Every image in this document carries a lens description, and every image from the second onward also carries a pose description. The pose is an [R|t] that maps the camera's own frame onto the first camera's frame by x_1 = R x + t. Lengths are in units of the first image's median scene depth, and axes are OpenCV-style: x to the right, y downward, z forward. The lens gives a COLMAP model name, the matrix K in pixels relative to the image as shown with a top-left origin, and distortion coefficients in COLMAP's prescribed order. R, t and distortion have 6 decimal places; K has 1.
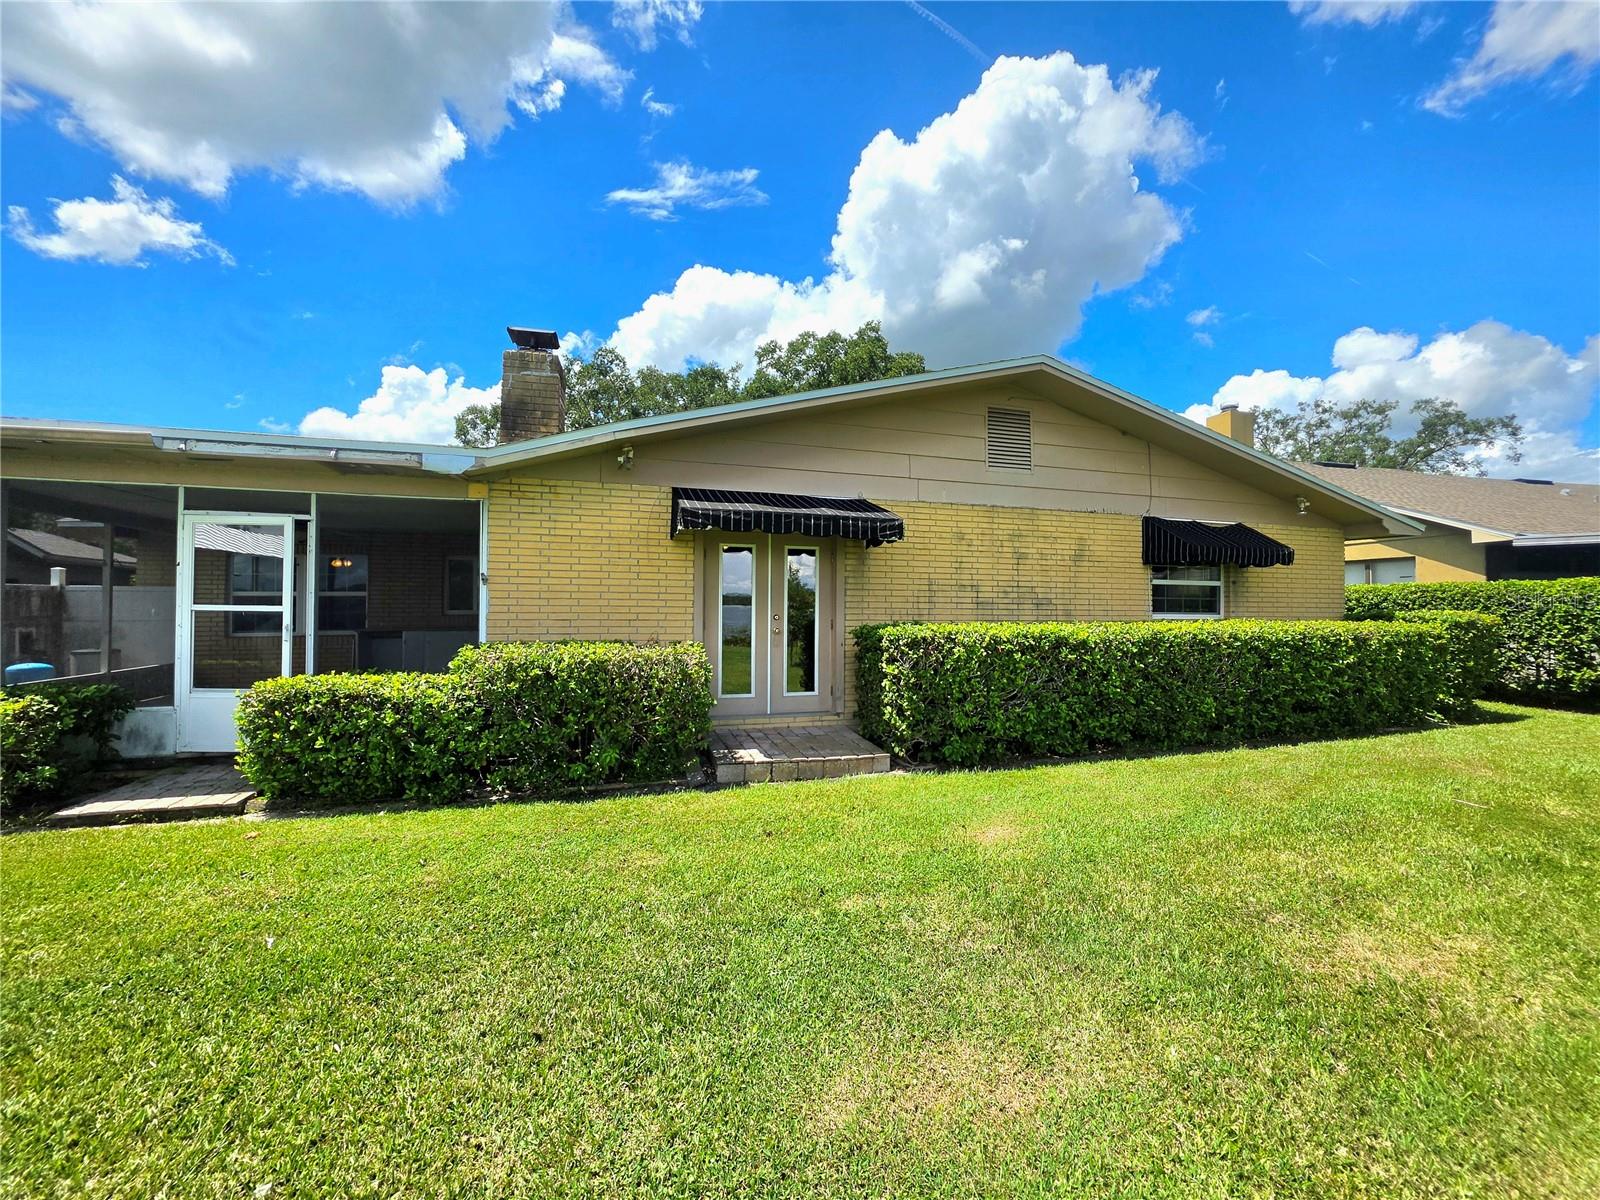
lens RADIAL K [[641.2, 0, 797.6], [0, 641.2, 594.2], [0, 0, 1]] dist [-0.003667, 0.000231]
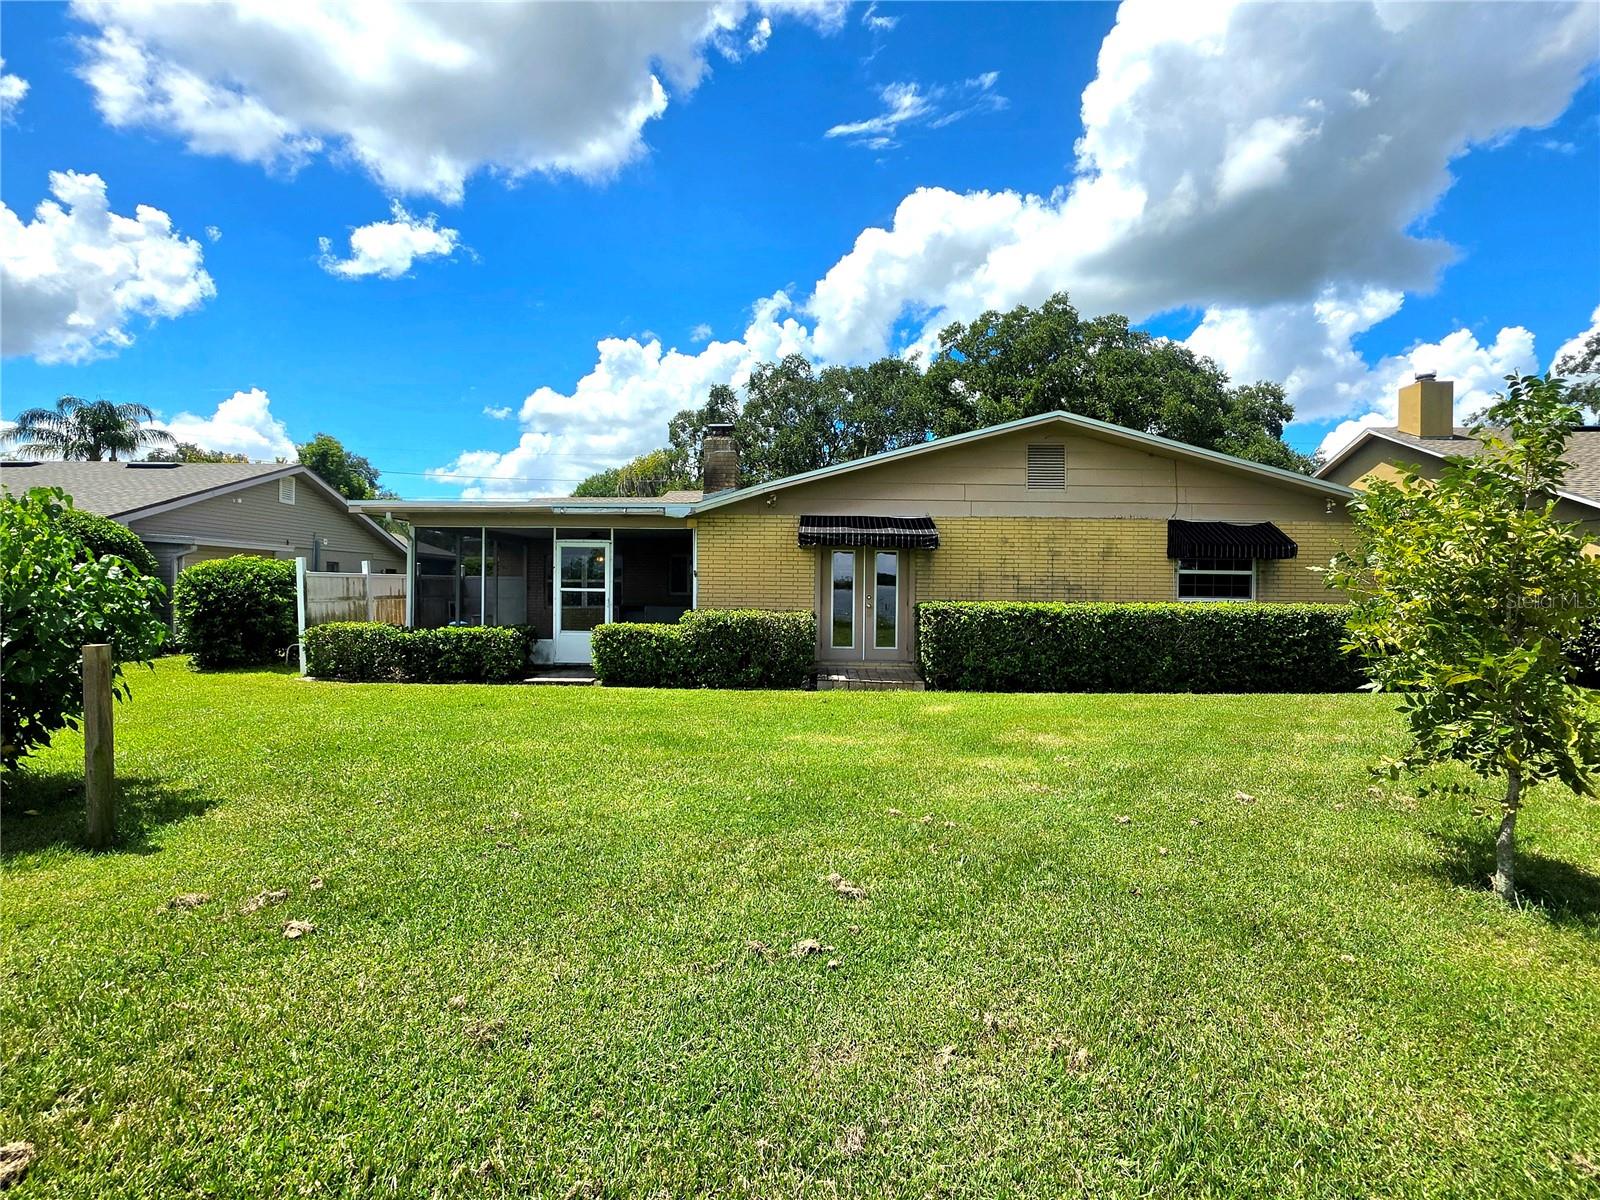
lens RADIAL K [[717.9, 0, 795.0], [0, 717.9, 601.9], [0, 0, 1]] dist [0.002620, 0.000808]
pose [[0.950124, 0.010013, -0.311713, 0.337175], [0.002194, 0.999245, 0.038784, -0.019210], [0.311866, -0.037533, 0.949384, -0.691251]]
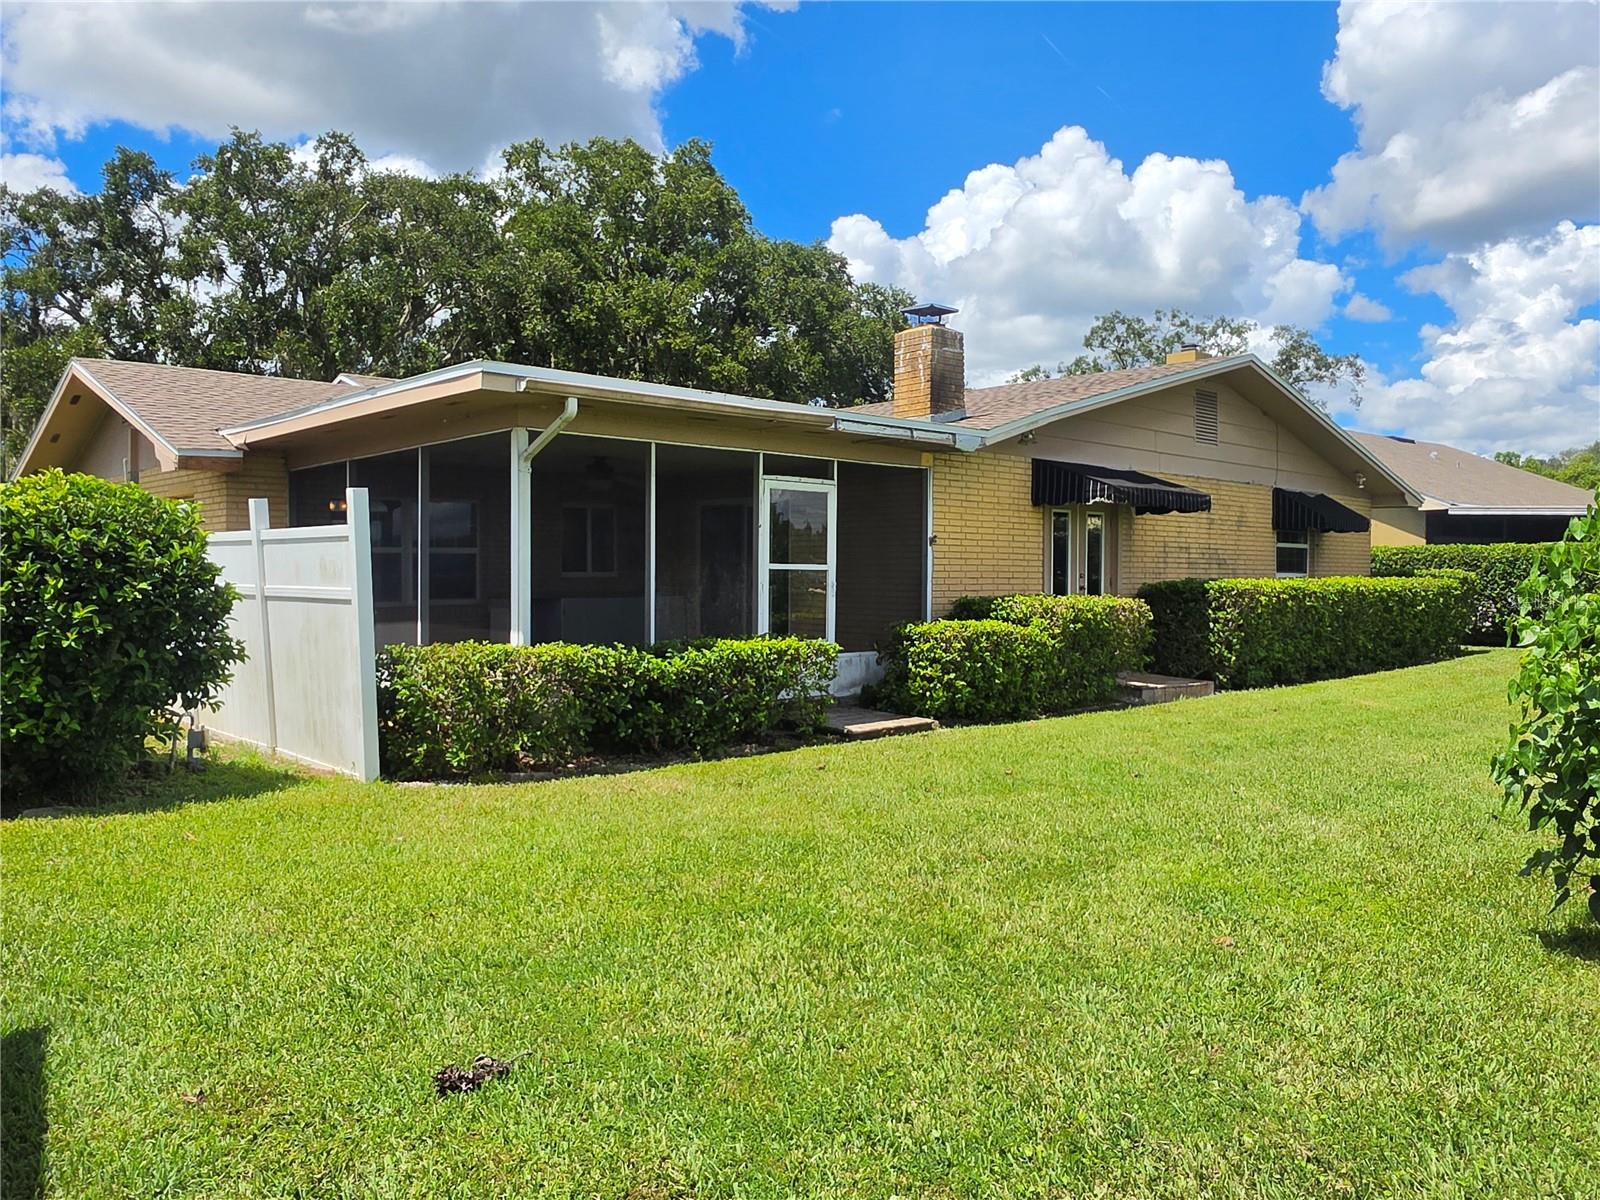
lens RADIAL K [[1155.8, 0, 784.1], [0, 1155.8, 602.4], [0, 0, 1]] dist [-0.000640, 0.001634]
pose [[0.901928, -0.013613, 0.431672, -1.375697], [-0.008033, 0.998801, 0.048282, -0.010274], [-0.431812, -0.047015, 0.900737, -0.594984]]
